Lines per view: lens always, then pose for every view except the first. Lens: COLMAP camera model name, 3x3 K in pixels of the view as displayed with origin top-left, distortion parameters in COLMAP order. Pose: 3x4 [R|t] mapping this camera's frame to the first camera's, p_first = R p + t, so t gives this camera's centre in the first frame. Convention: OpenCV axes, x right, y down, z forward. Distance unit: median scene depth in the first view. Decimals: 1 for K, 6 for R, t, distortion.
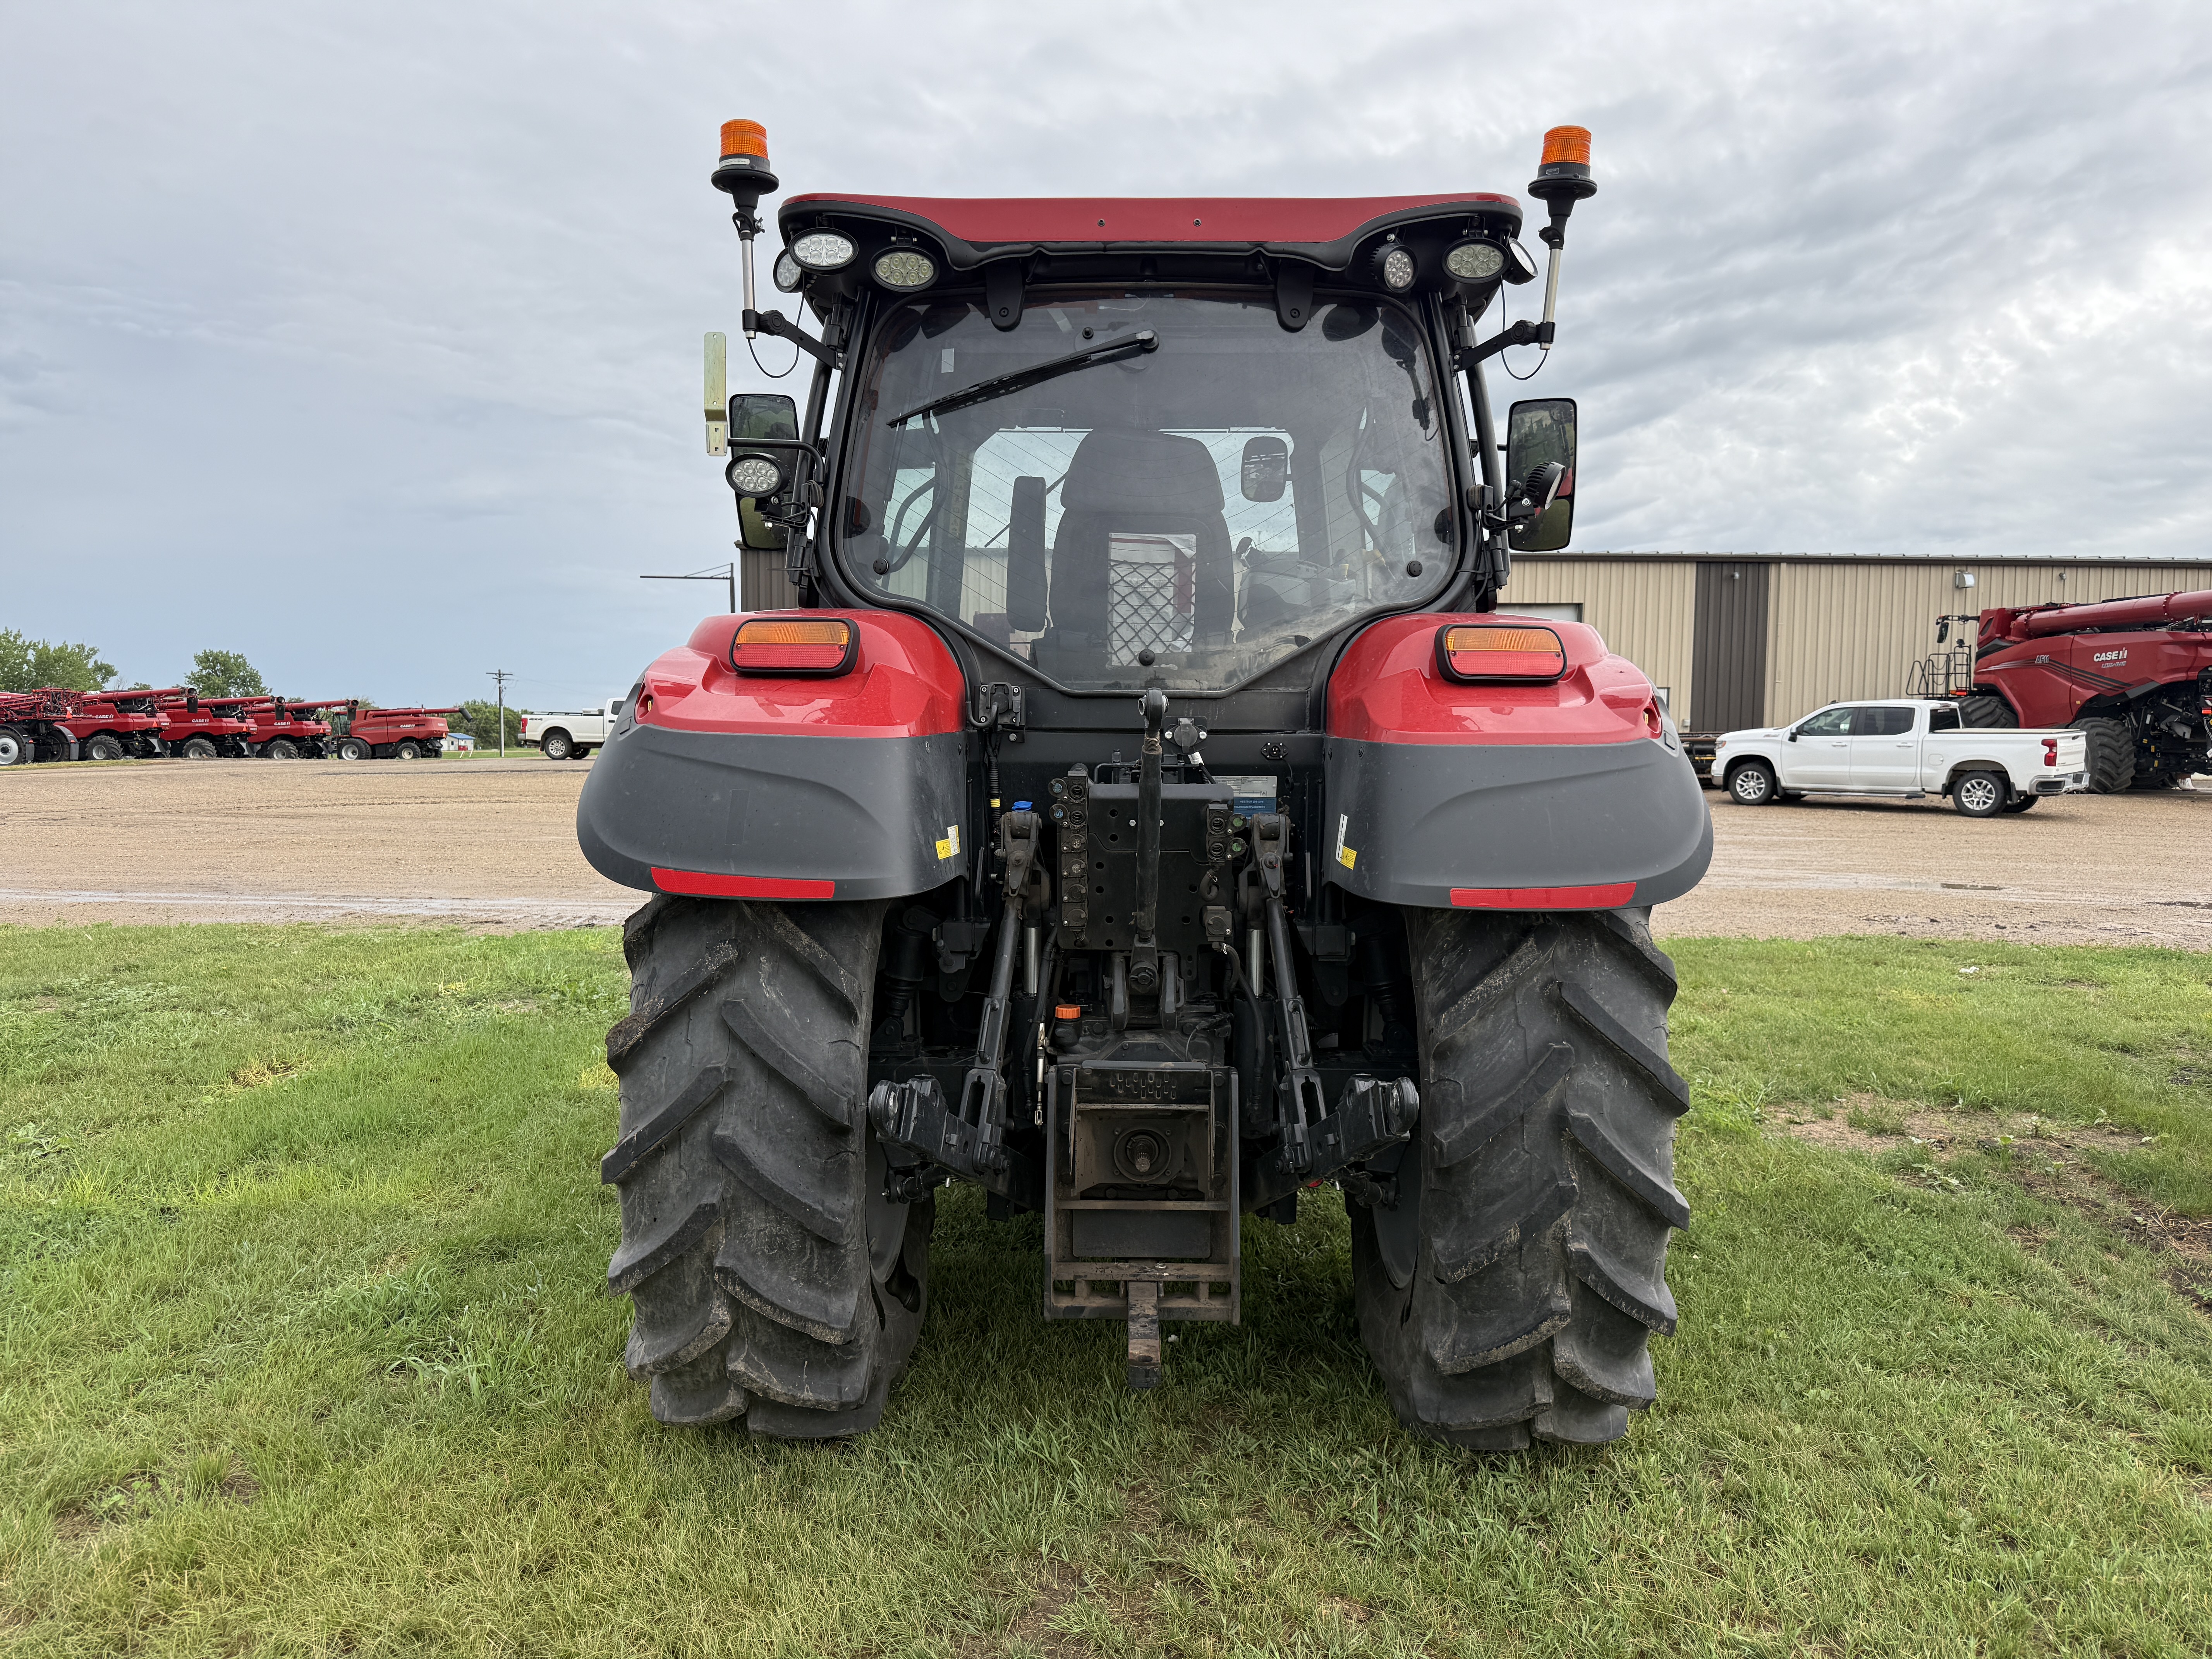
lens RADIAL K [[1560.1, 0, 1108.1], [0, 1560.1, 819.6], [0, 0, 1]] dist [0.000202, -0.002354]
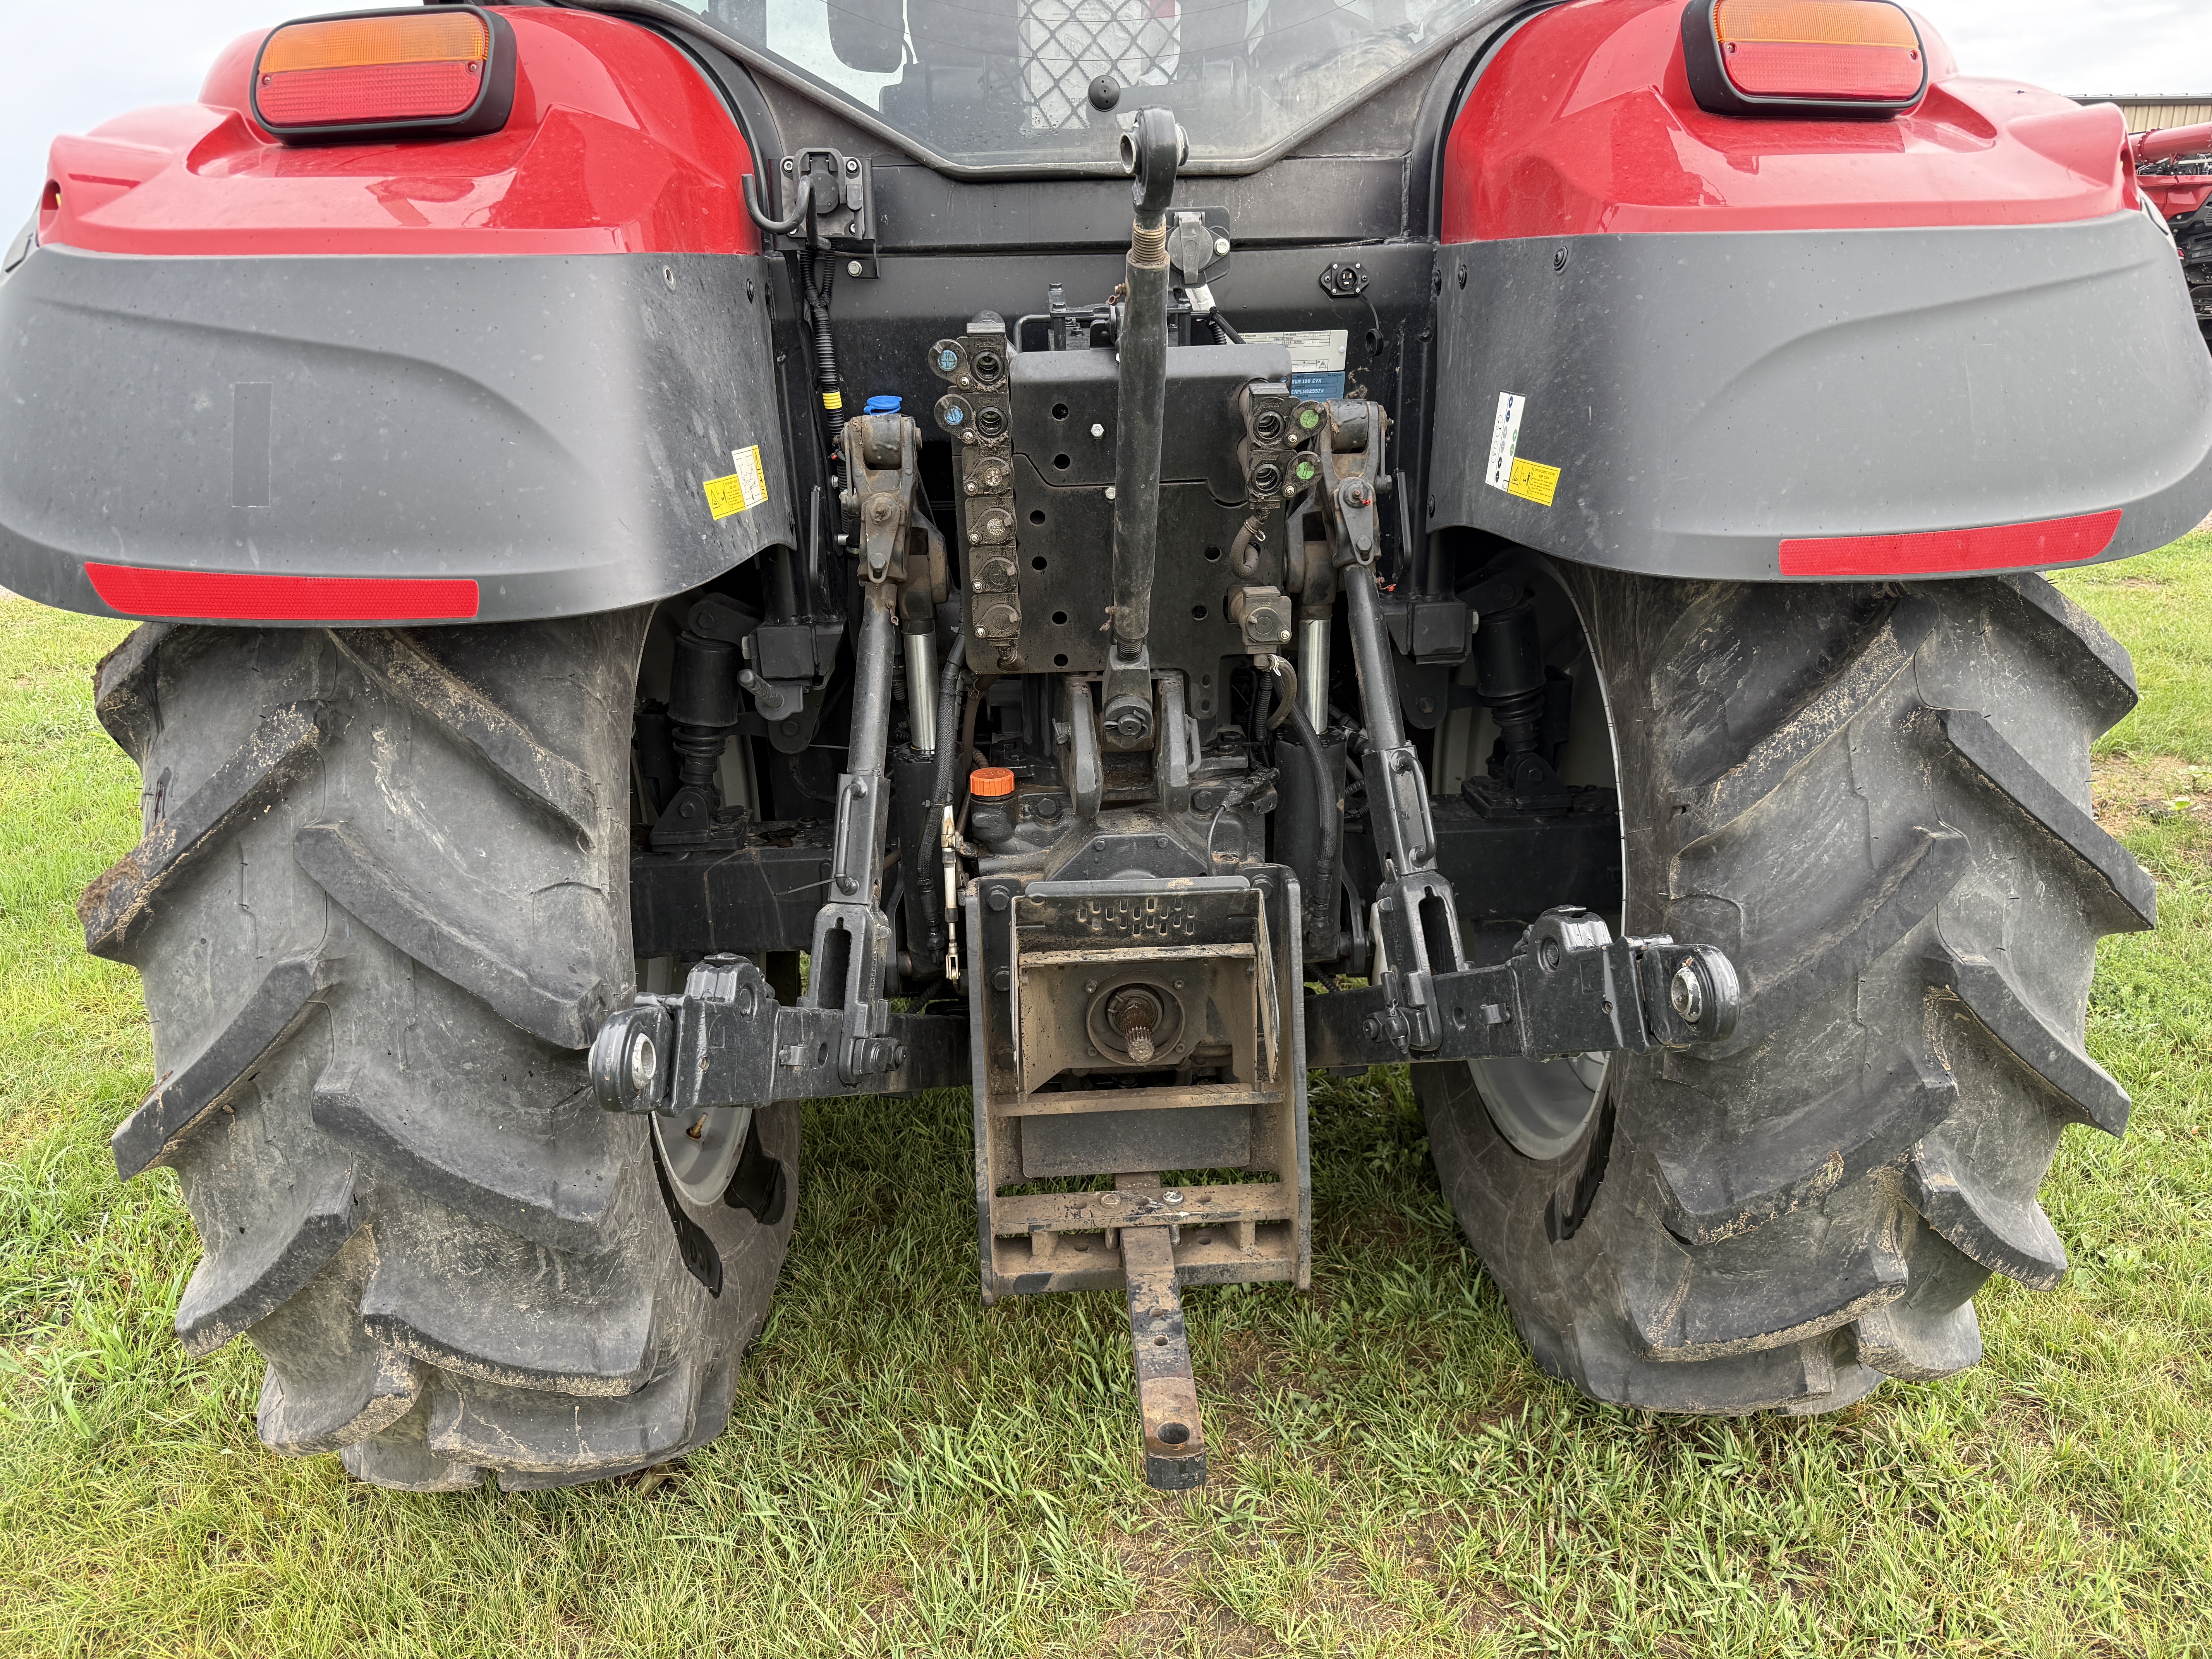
lens RADIAL K [[1498.0, 0, 1105.2], [0, 1498.0, 836.0], [0, 0, 1]] dist [0.107395, -0.167039]
pose [[0.996704, -0.054920, 0.059704, -0.019345], [0.037672, 0.965163, 0.258923, 0.002817], [-0.071844, -0.255820, 0.964051, 0.489566]]
